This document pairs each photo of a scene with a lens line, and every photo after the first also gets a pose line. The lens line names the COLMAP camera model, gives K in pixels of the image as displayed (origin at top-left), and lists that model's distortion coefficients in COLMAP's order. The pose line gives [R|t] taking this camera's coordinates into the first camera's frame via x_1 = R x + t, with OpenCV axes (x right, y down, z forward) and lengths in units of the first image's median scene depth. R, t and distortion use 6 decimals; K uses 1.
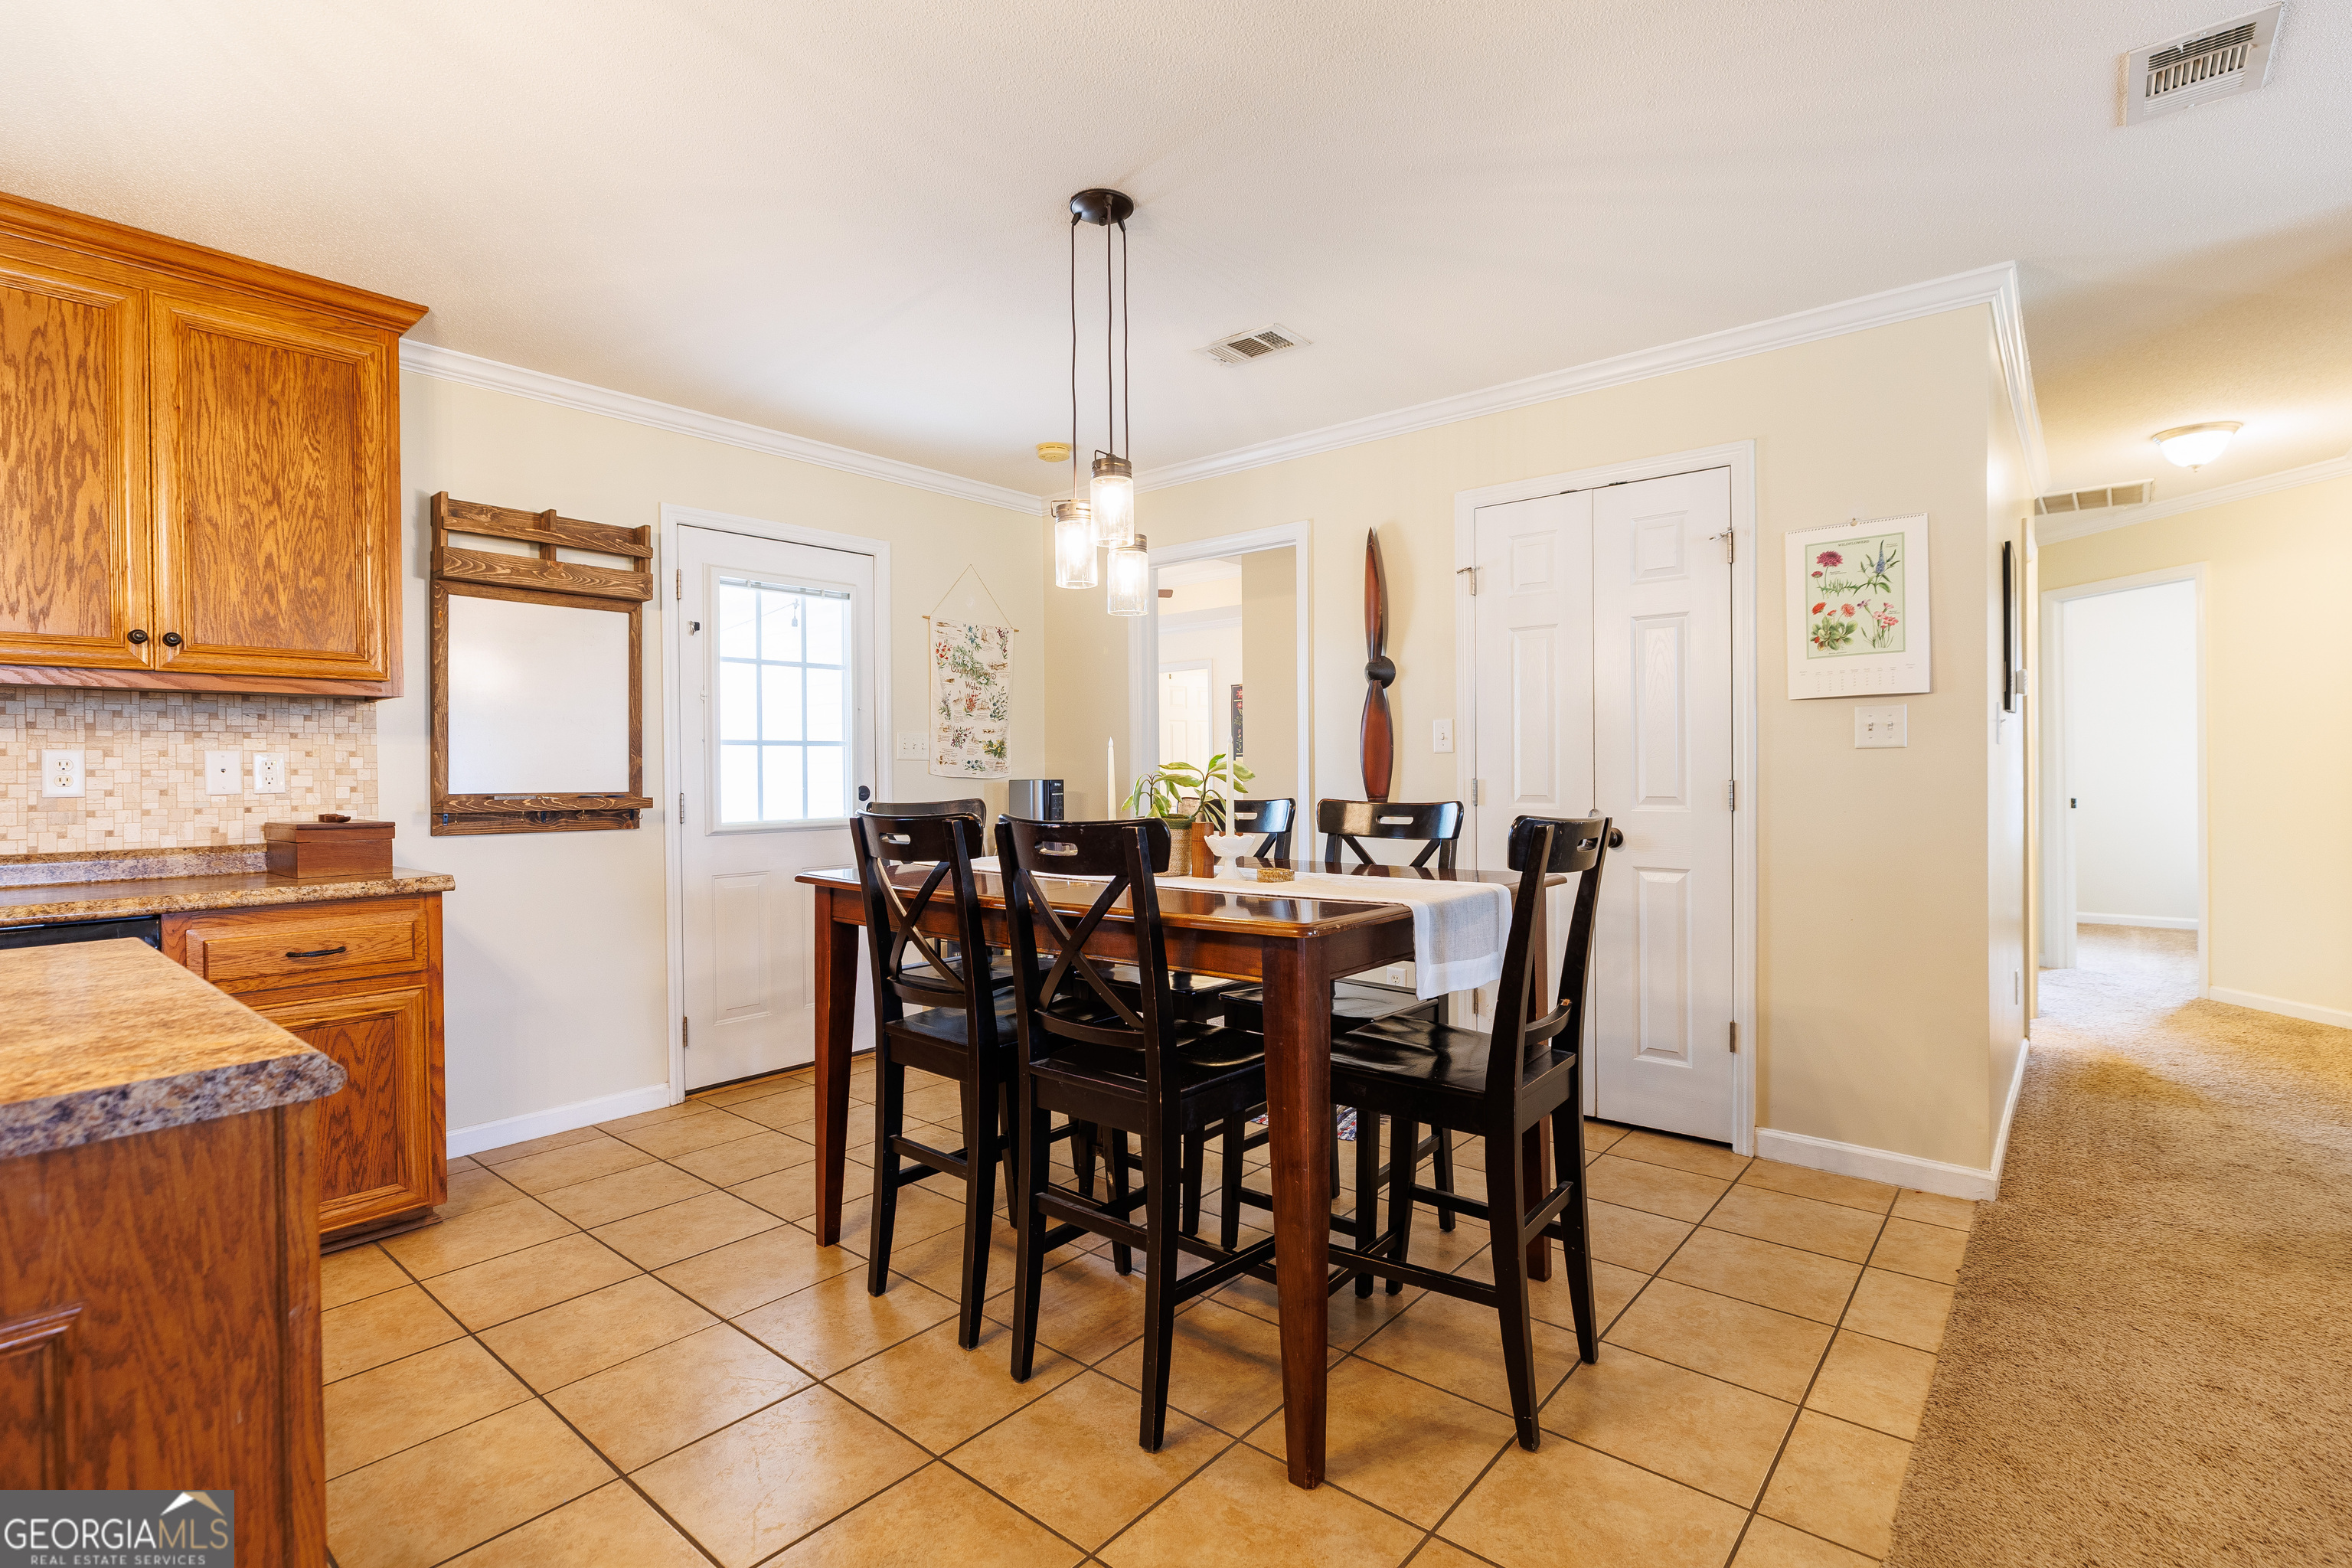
lens RADIAL K [[1091.3, 0, 1176.7], [0, 1091.3, 774.3], [0, 0, 1]] dist [-0.005528, 0.001041]
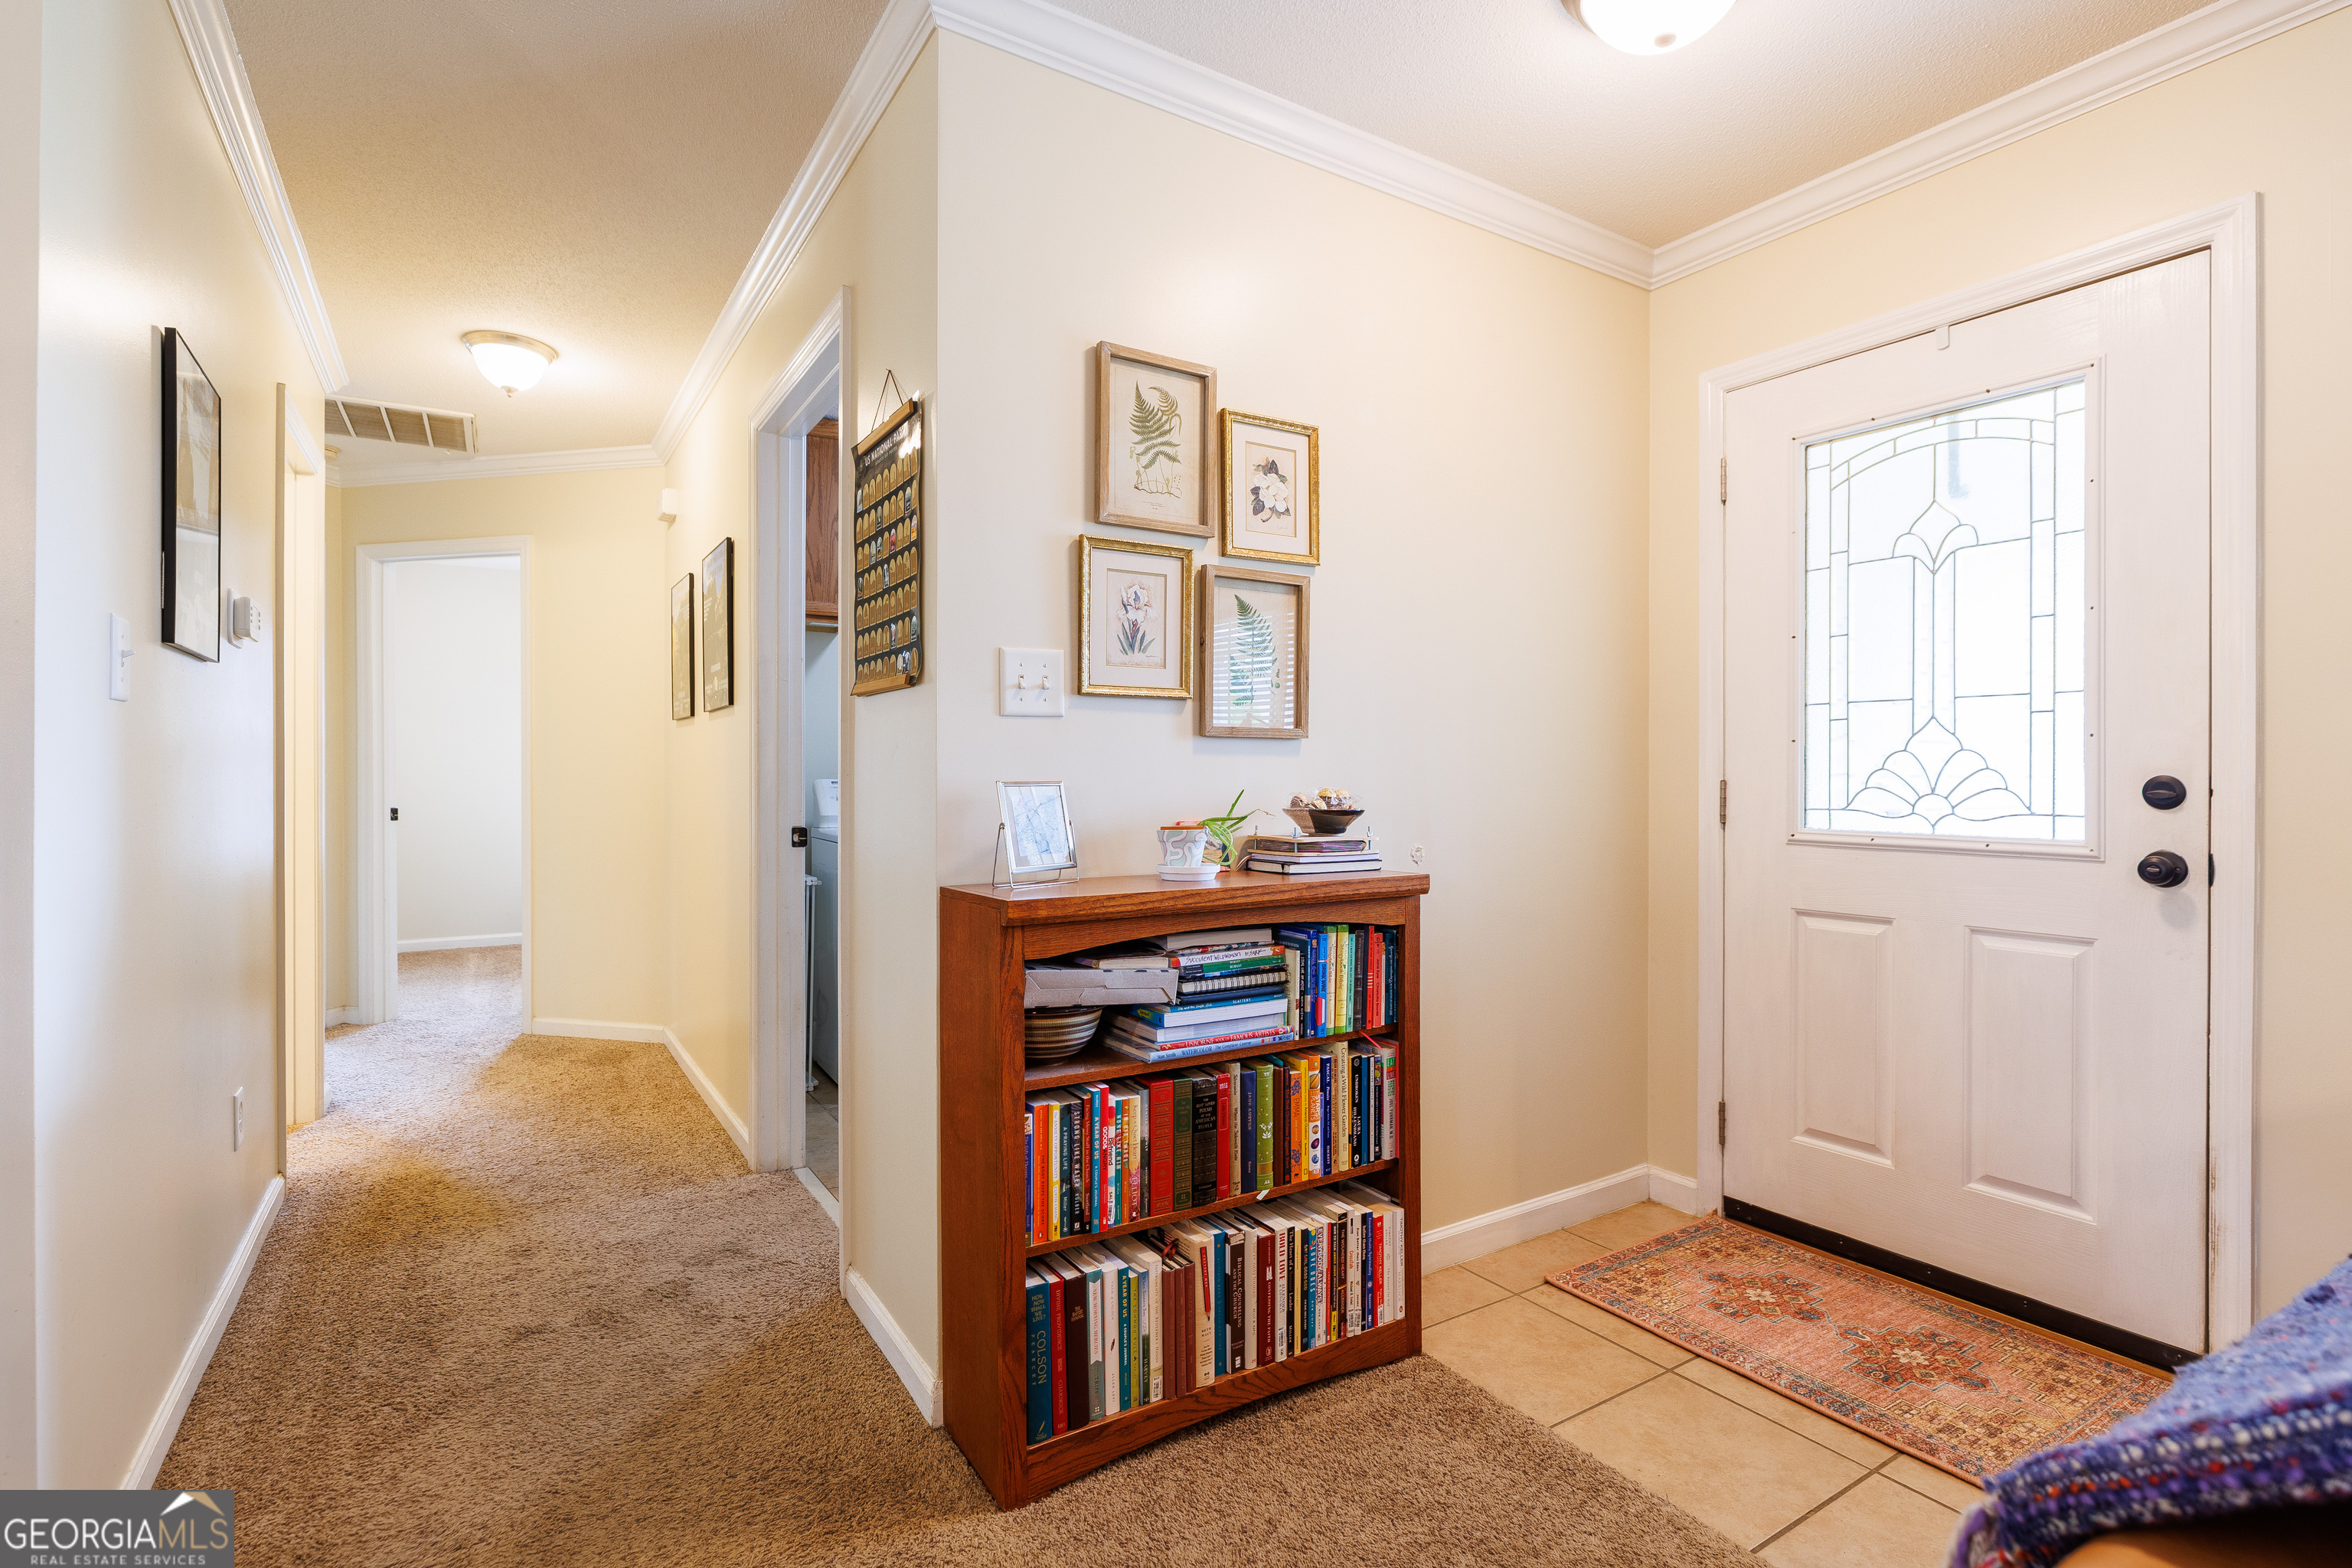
lens RADIAL K [[1113.0, 0, 1184.8], [0, 1113.0, 773.9], [0, 0, 1]] dist [-0.006481, 0.000560]
pose [[0.296811, 0.010064, 0.954883, 0.450189], [0.000347, 0.999943, -0.010646, 0.011907], [-0.954936, 0.003491, 0.296790, 0.415762]]
